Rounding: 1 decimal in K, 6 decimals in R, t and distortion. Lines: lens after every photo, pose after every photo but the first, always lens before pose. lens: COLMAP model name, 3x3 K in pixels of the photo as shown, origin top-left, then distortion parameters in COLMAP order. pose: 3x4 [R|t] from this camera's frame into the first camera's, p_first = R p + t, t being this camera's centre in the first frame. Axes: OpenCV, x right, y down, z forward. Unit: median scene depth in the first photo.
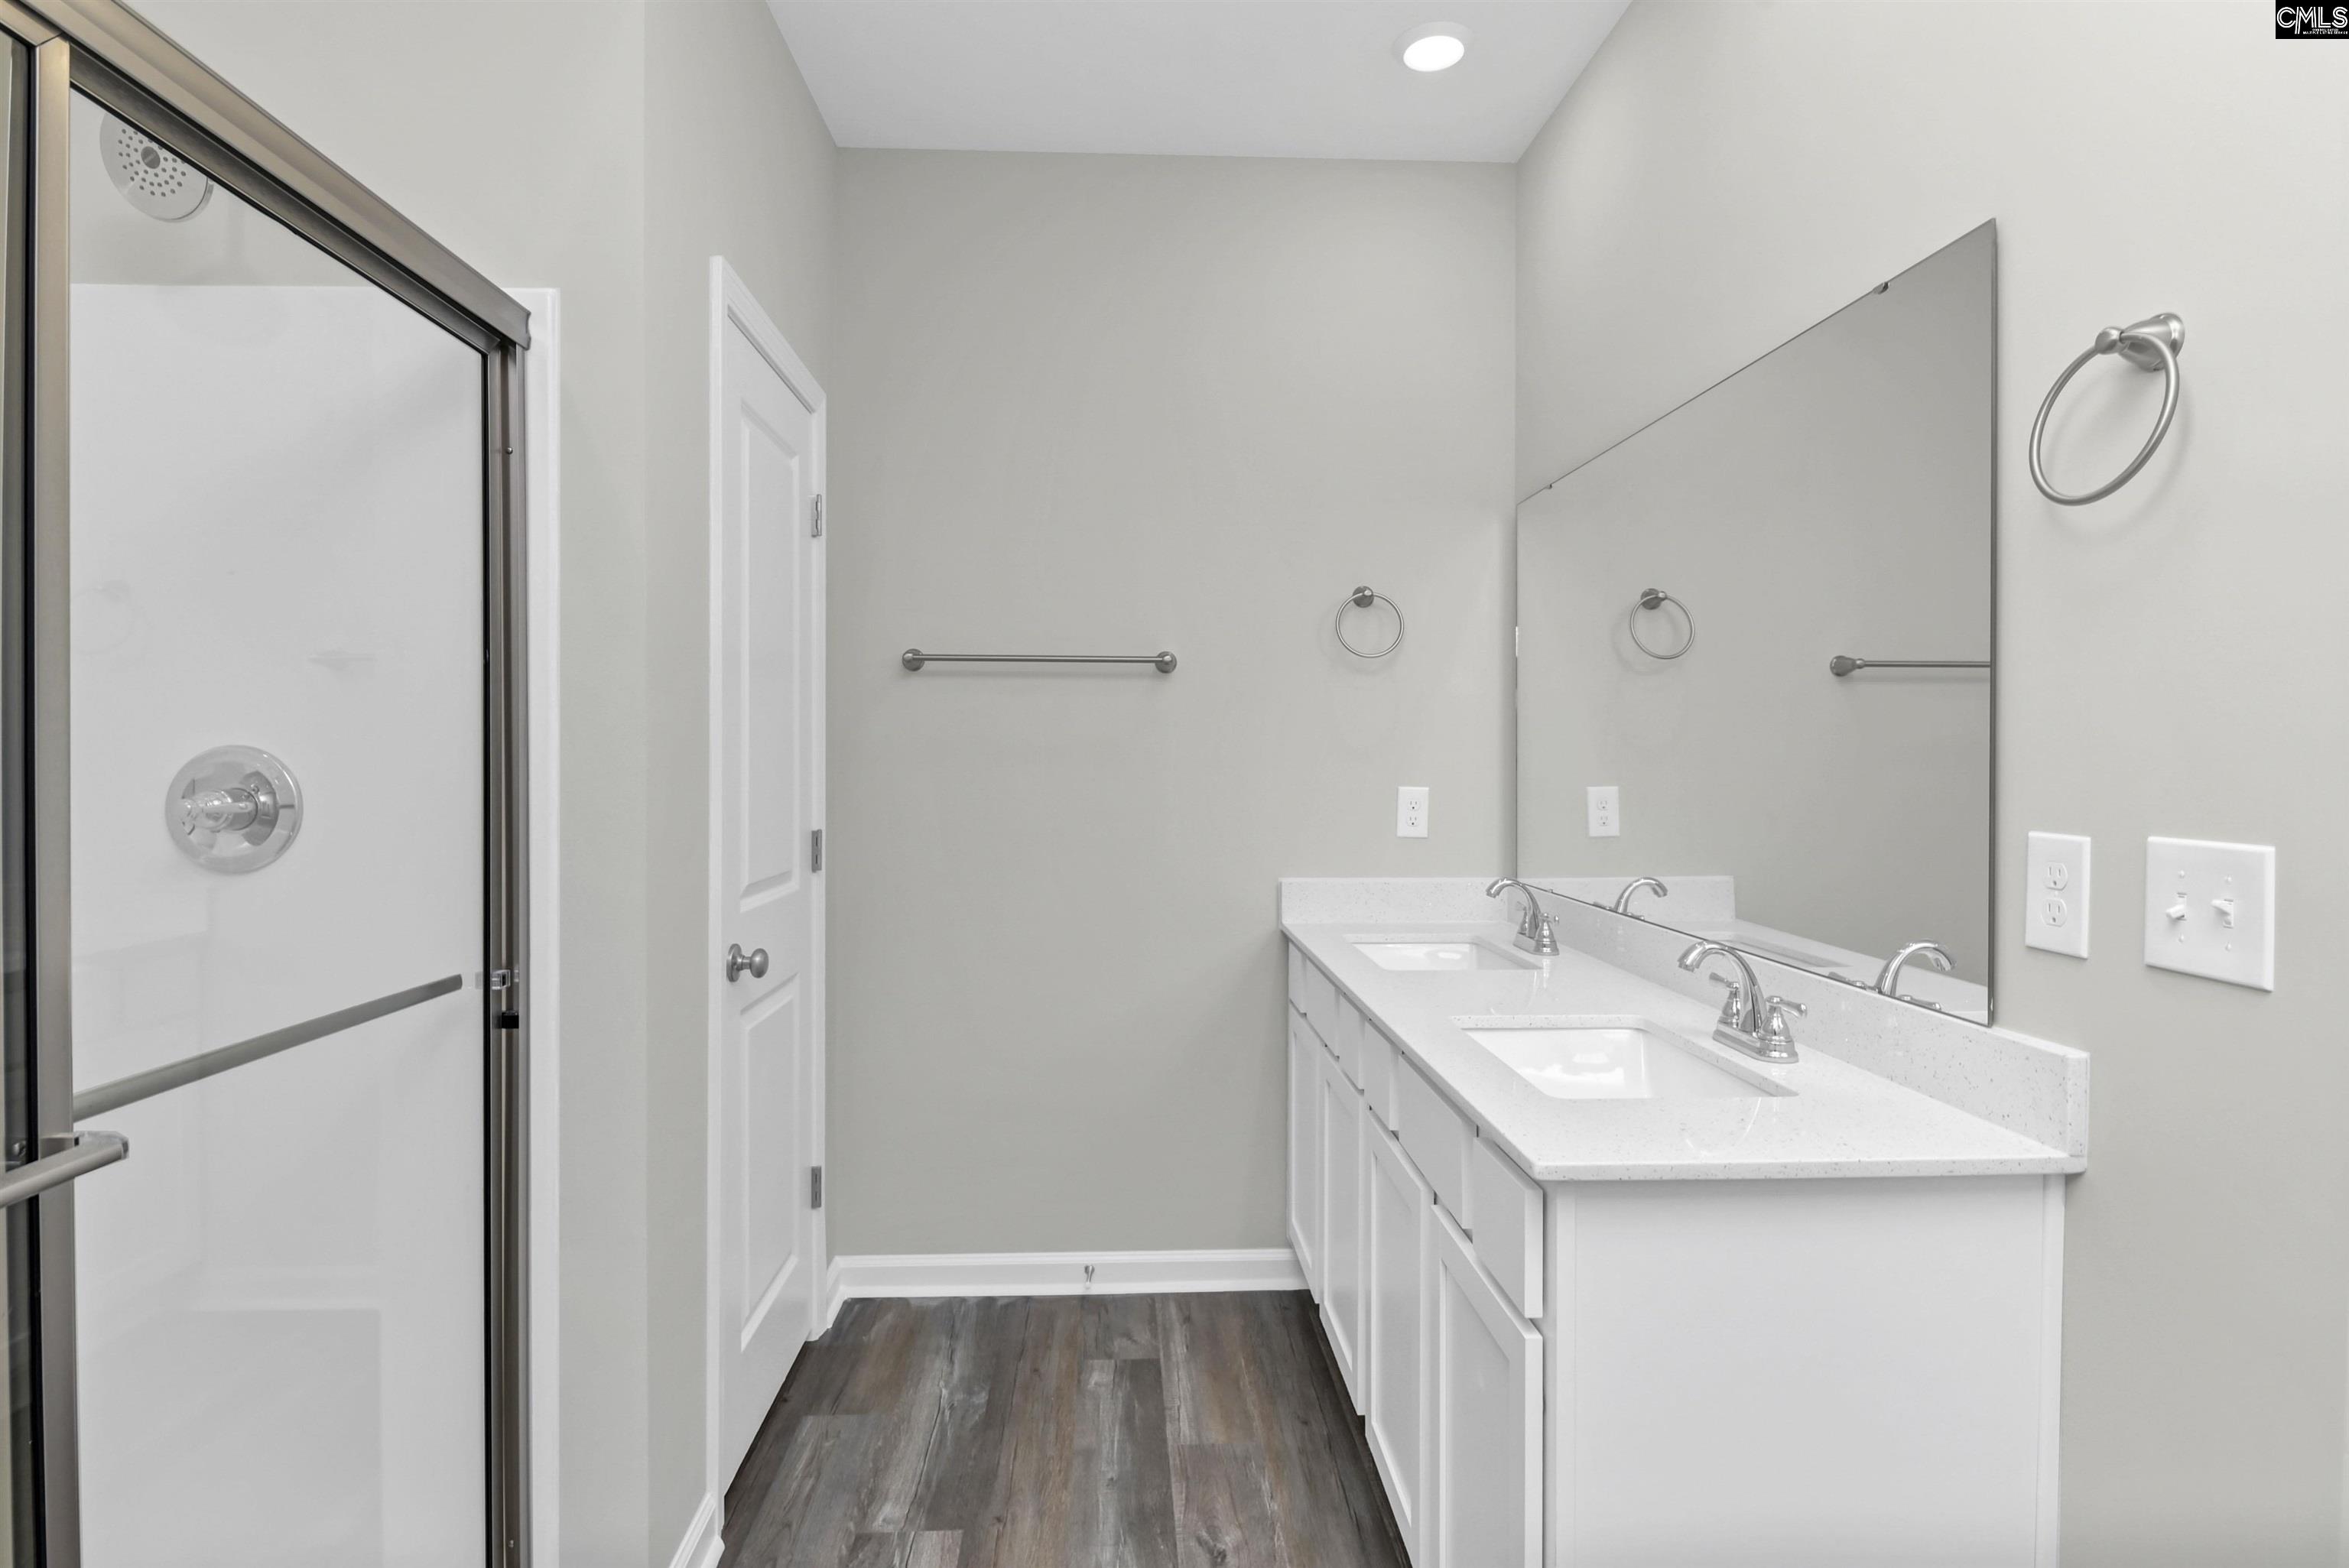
lens RADIAL K [[1235.1, 0, 1143.2], [0, 1235.1, 758.6], [0, 0, 1]] dist [0.002905, -0.009884]
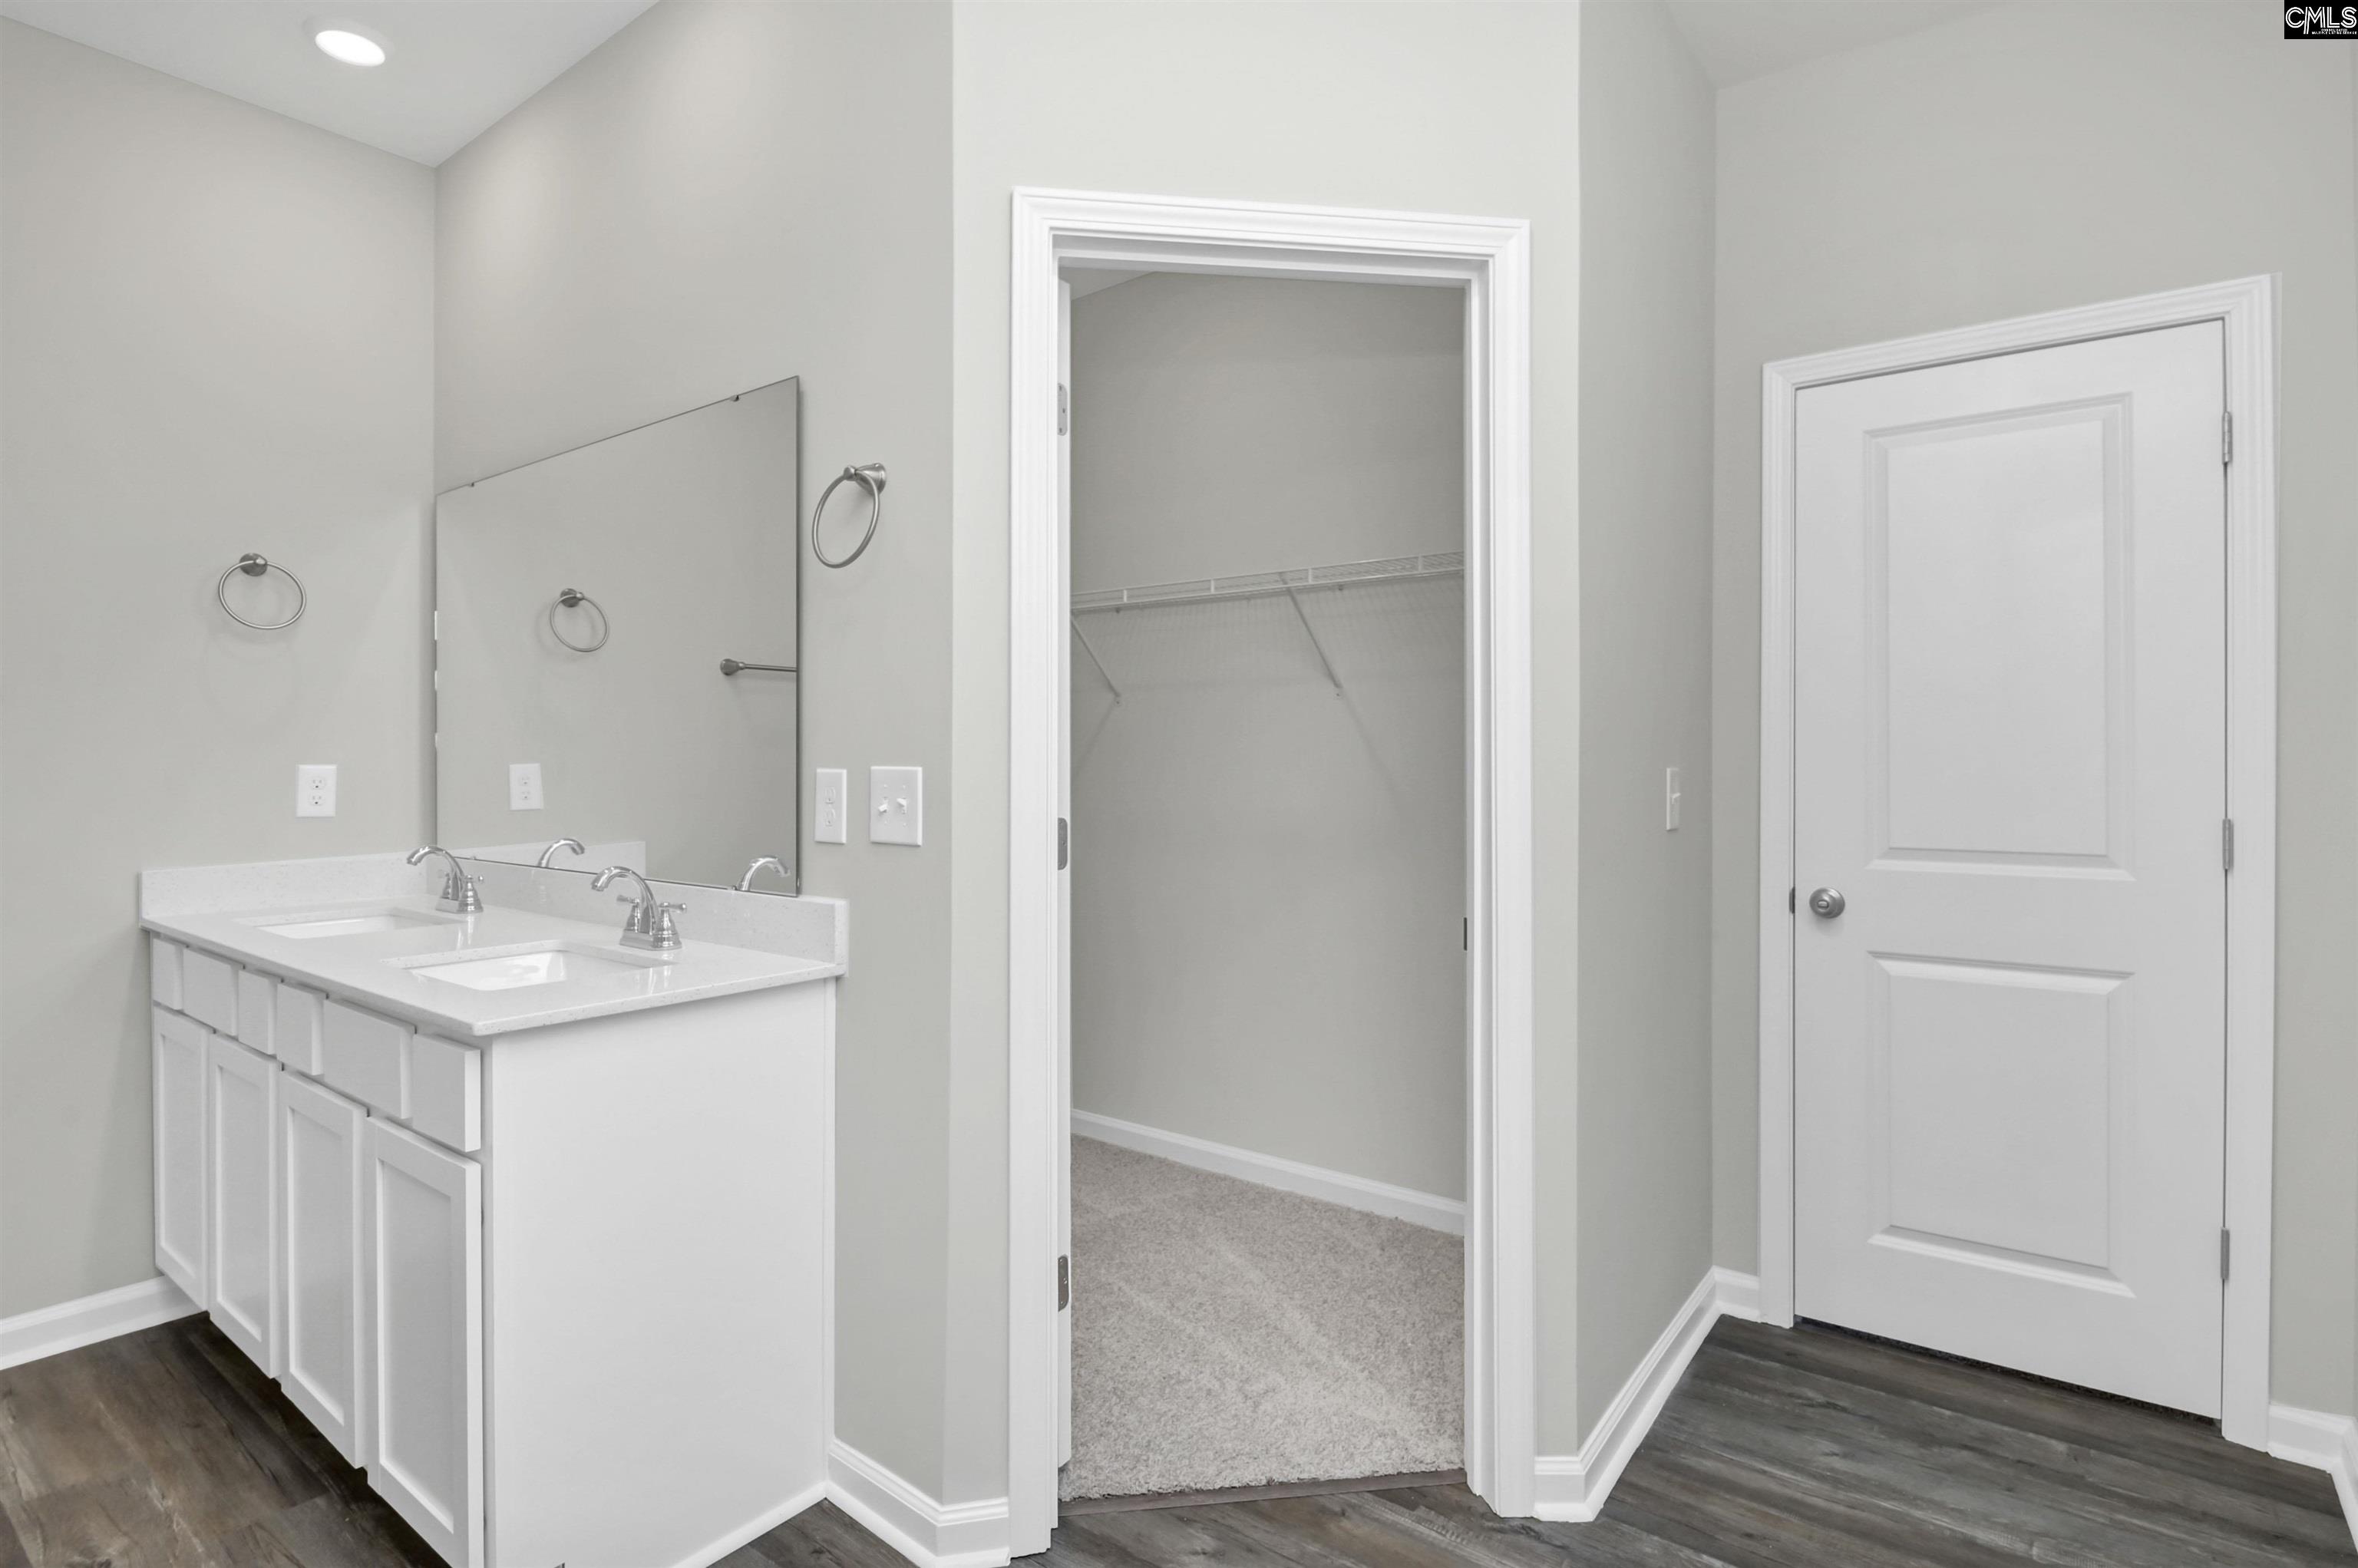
lens RADIAL K [[1206.3, 0, 1211.7], [0, 1206.3, 770.9], [0, 0, 1]] dist [0.000484, -0.007902]
pose [[0.639991, -0.006567, 0.768355, -0.079147], [0.000128, 0.999964, 0.008440, 0.025363], [-0.768383, -0.005302, 0.639969, -0.203071]]
